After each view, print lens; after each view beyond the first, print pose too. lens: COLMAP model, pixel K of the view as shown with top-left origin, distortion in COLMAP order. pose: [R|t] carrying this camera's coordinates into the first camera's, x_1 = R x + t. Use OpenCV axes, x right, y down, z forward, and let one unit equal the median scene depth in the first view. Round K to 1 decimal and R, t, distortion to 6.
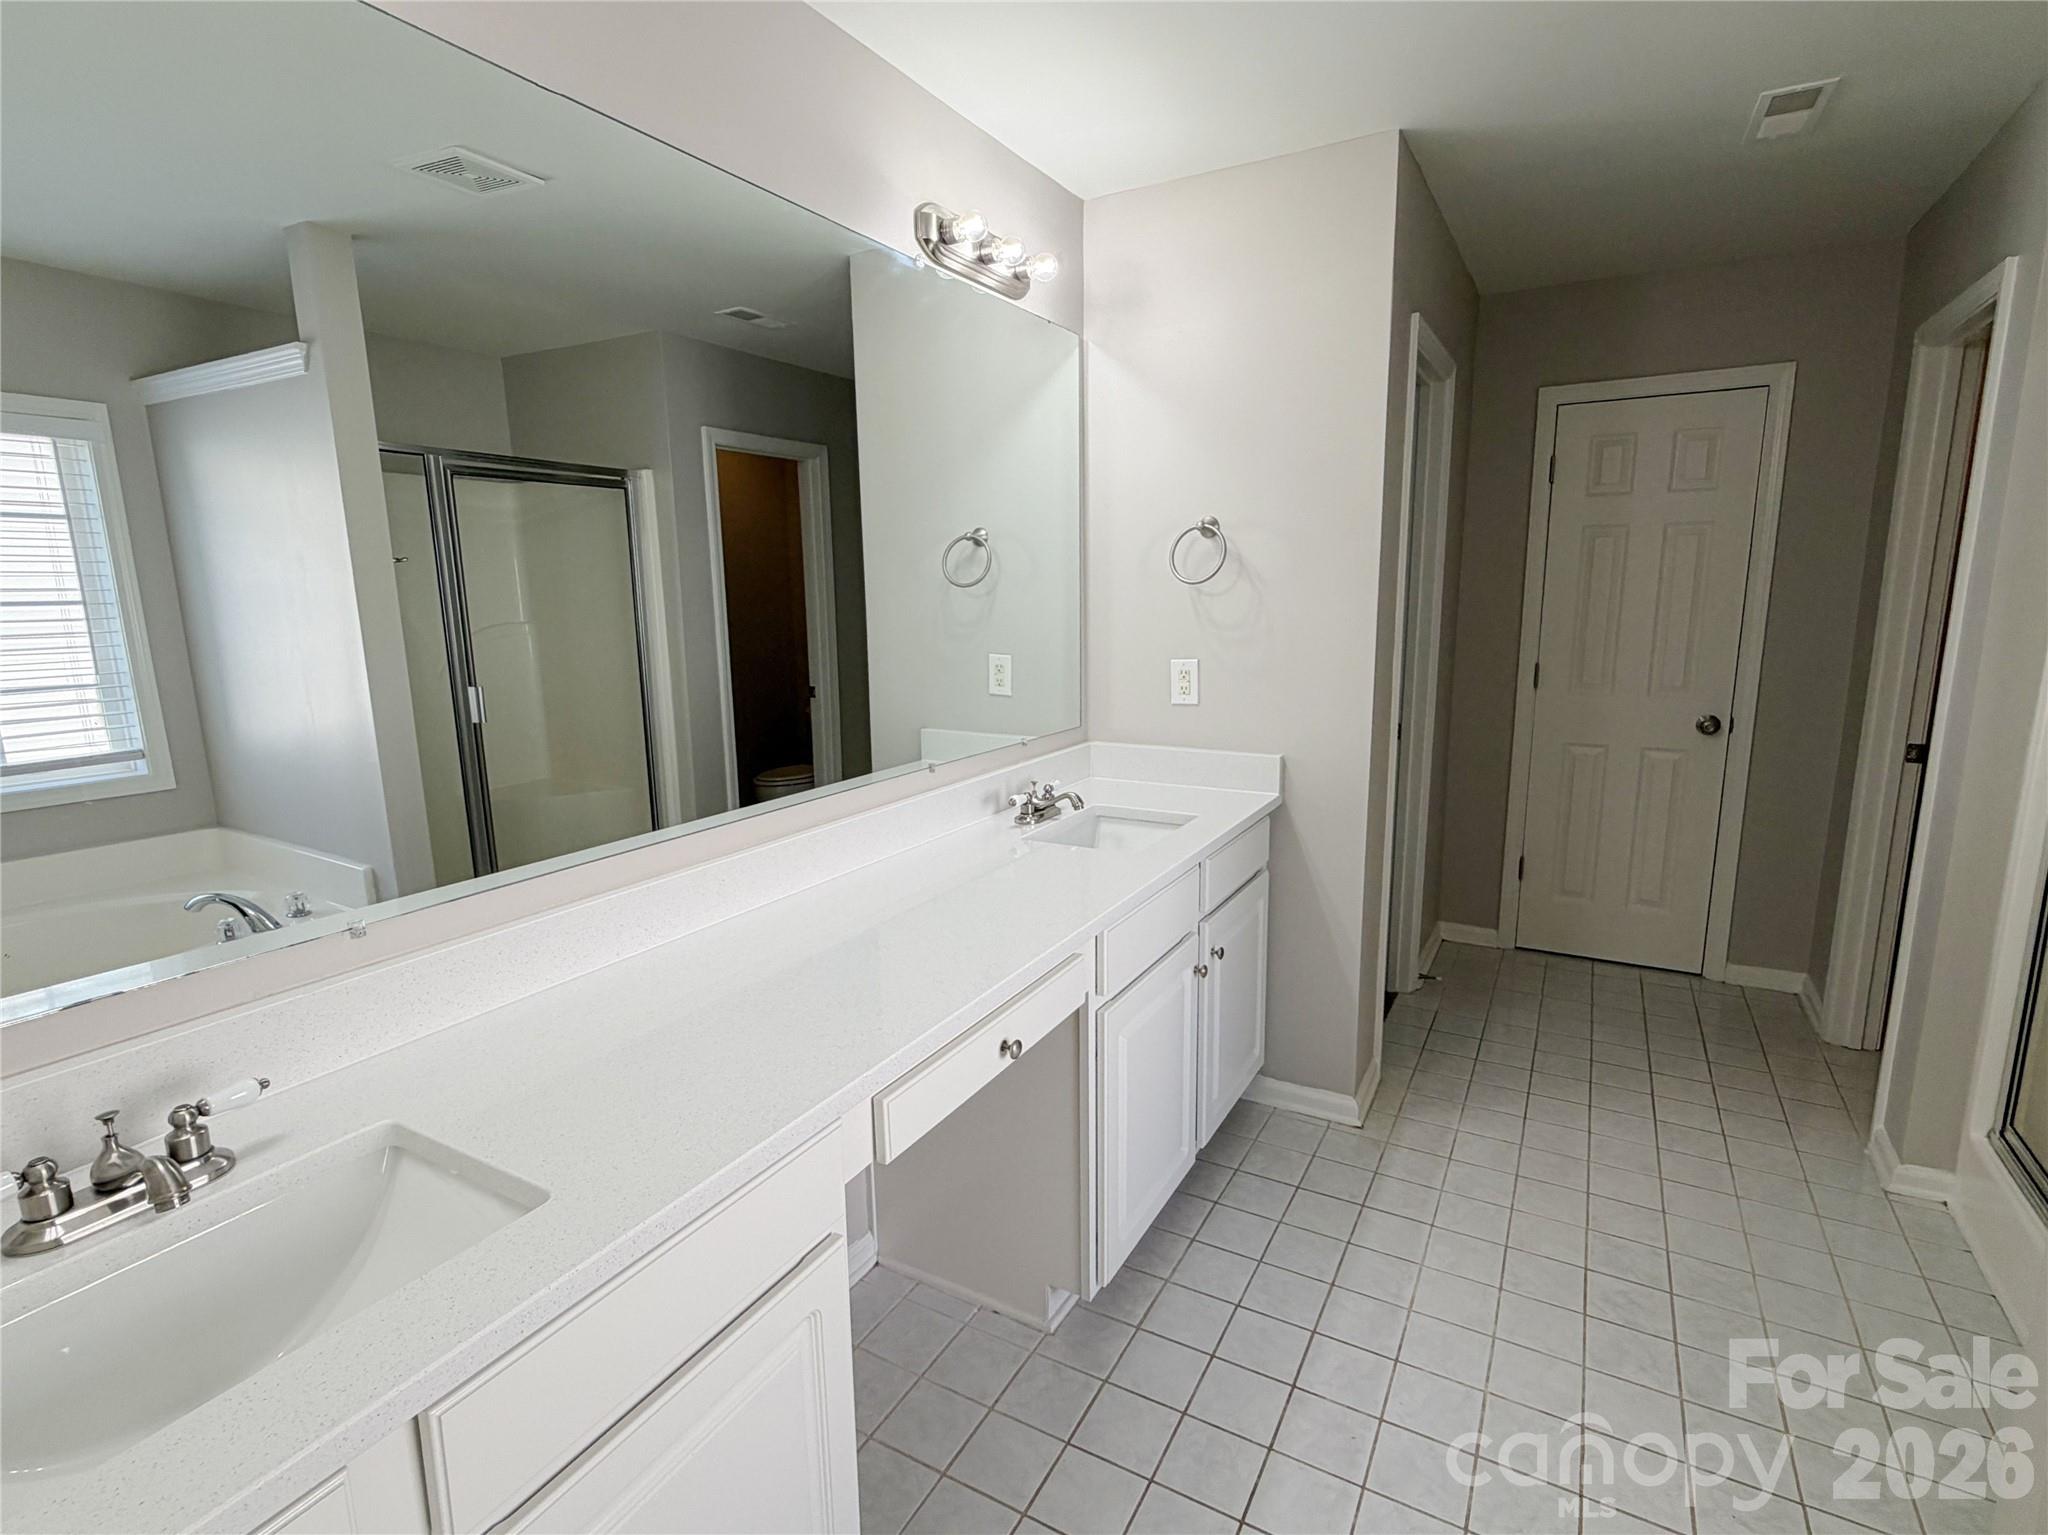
lens RADIAL K [[846.5, 0, 1015.1], [0, 846.5, 773.2], [0, 0, 1]] dist [-0.001943, 0.000522]
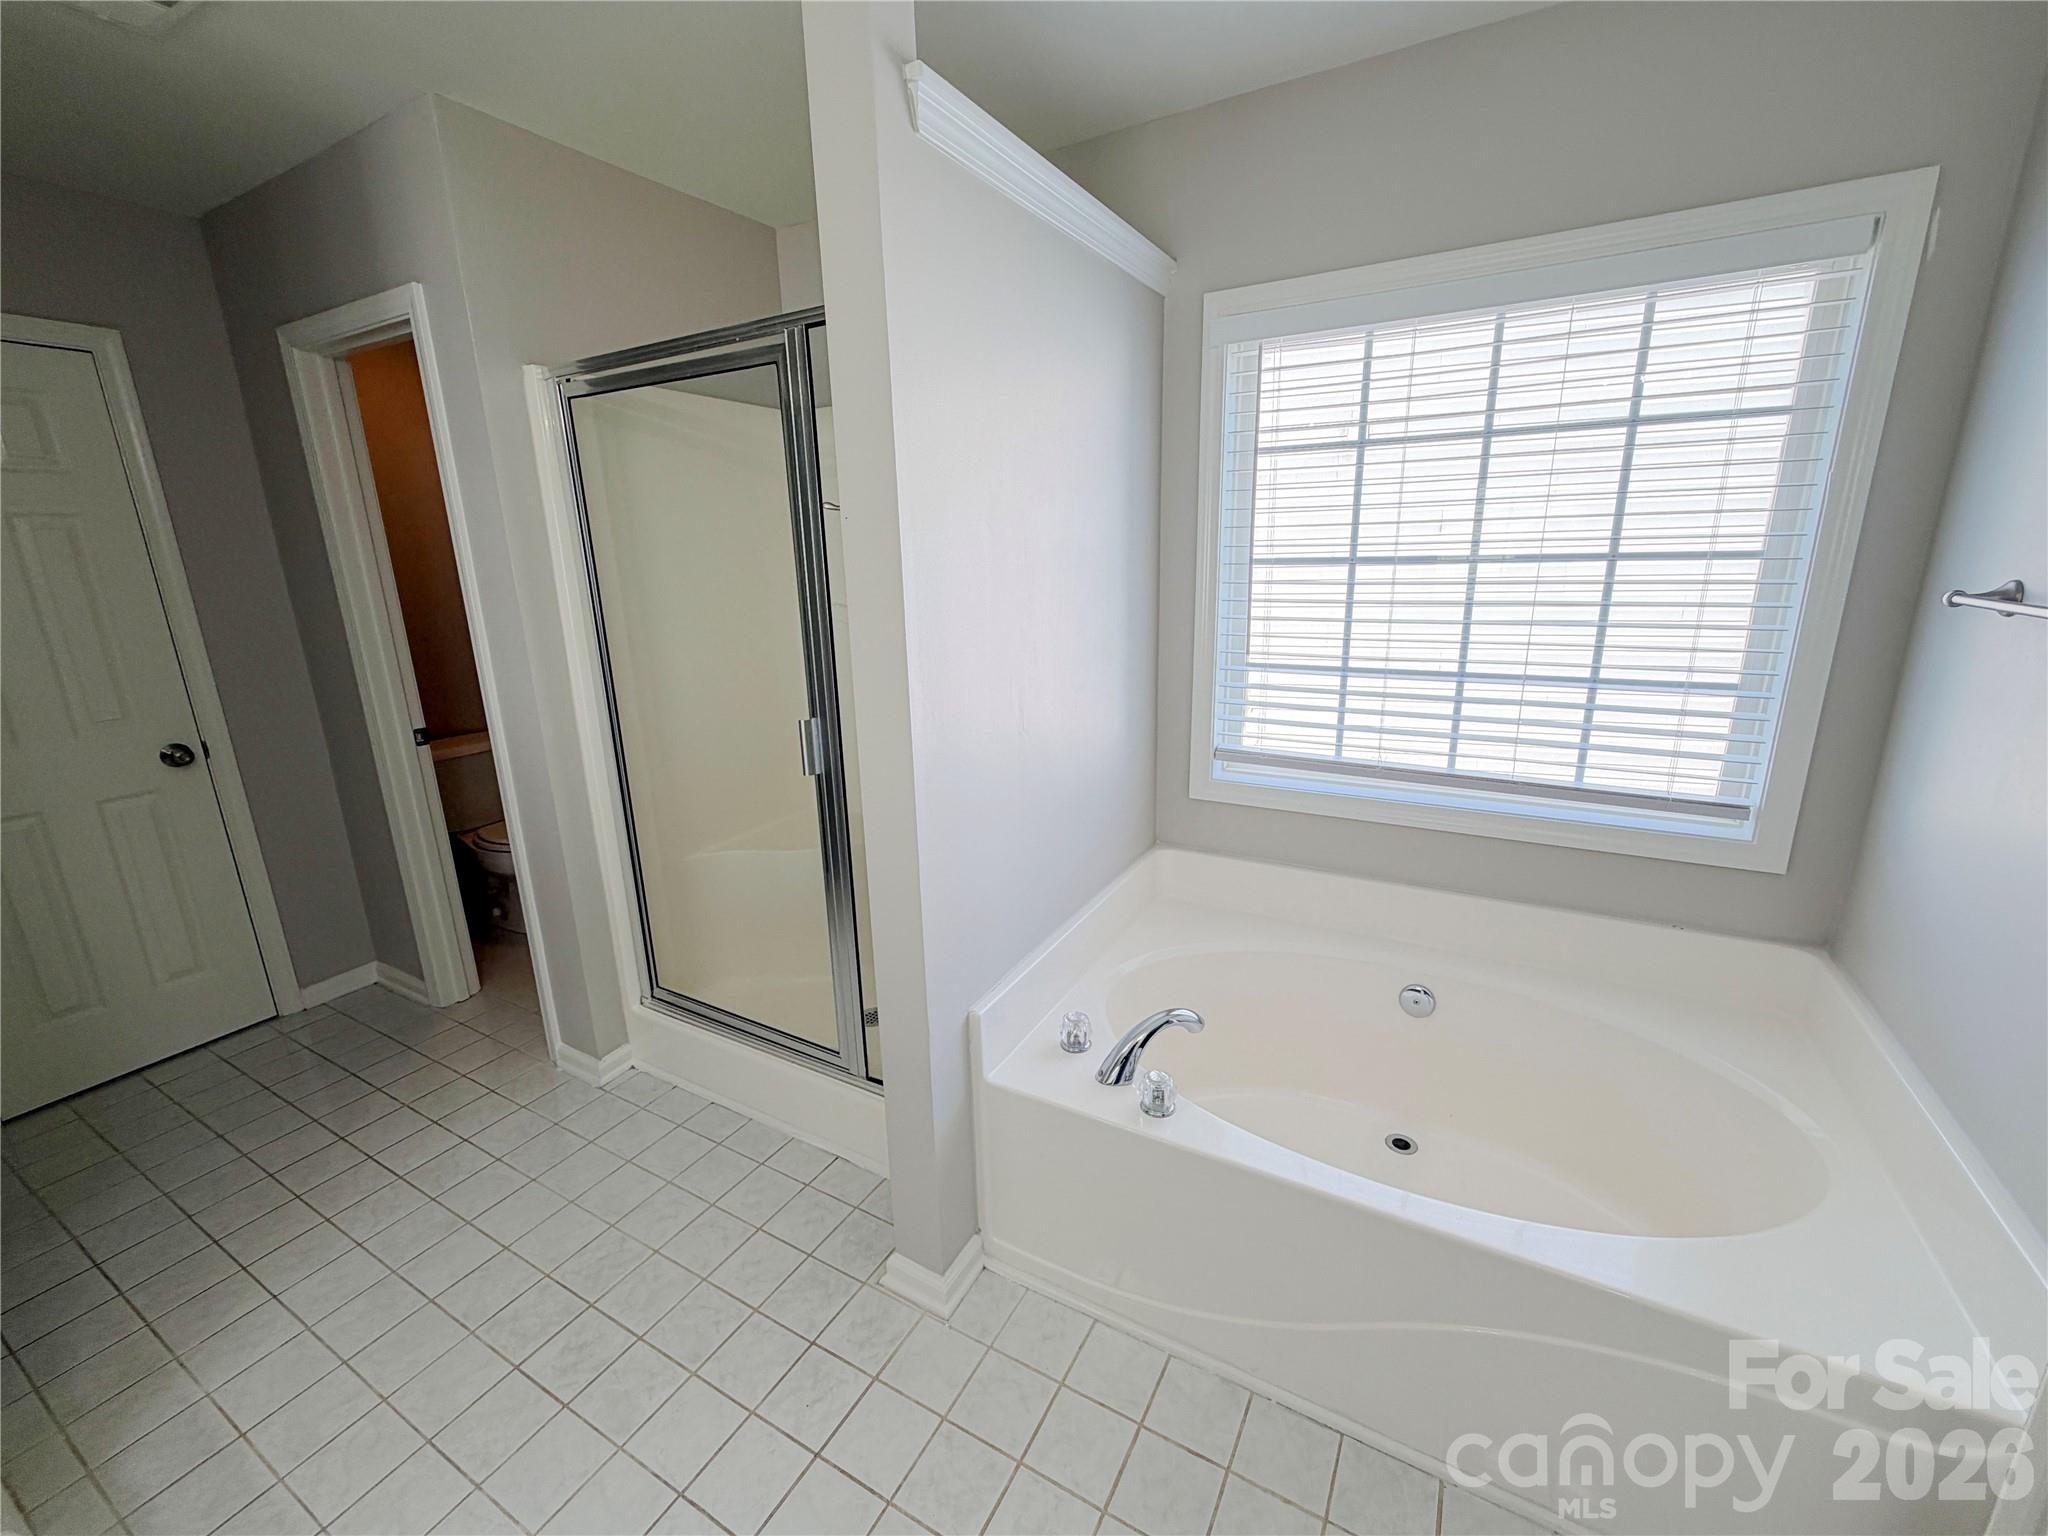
lens RADIAL K [[846.5, 0, 1015.1], [0, 846.5, 773.7], [0, 0, 1]] dist [-0.001943, 0.000522]
pose [[0.003305, -0.244753, 0.969580, -0.015115], [0.247750, 0.939557, 0.236330, -0.048470], [-0.968818, 0.239433, 0.063743, 0.200145]]
